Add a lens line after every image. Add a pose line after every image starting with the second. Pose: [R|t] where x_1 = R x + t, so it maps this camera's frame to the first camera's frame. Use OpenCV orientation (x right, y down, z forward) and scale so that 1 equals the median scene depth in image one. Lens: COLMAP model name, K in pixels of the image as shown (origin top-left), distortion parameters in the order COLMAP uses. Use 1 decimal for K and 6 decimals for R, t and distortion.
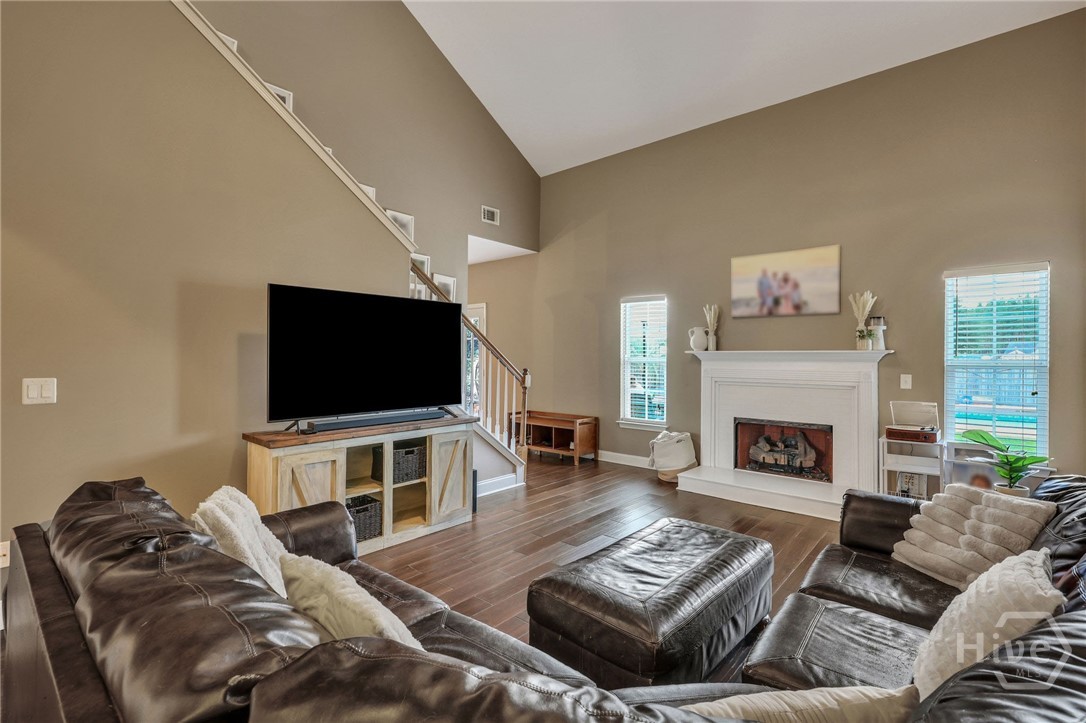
lens RADIAL K [[490.4, 0, 544.0], [0, 490.4, 354.3], [0, 0, 1]] dist [0.000464, -0.000242]
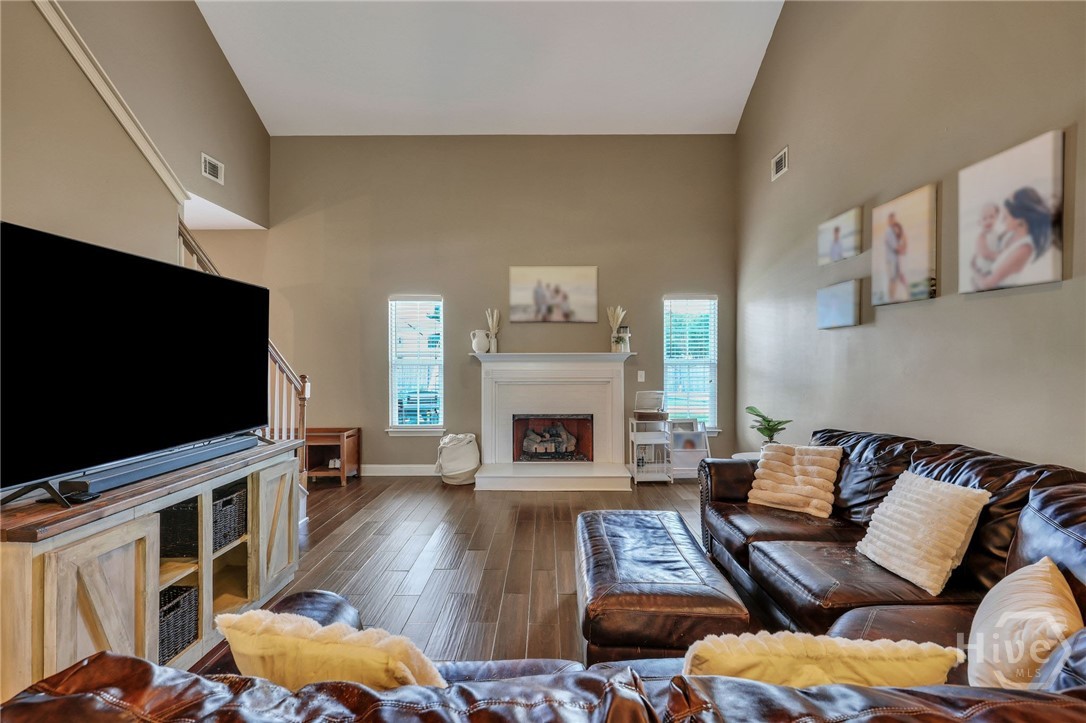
lens RADIAL K [[487.9, 0, 543.5], [0, 487.9, 360.3], [0, 0, 1]] dist [0.002166, -0.000031]
pose [[0.759505, -0.009179, 0.650436, -0.270145], [0.004155, 0.999948, 0.009259, -0.000357], [-0.650488, -0.004330, 0.759504, 0.146740]]
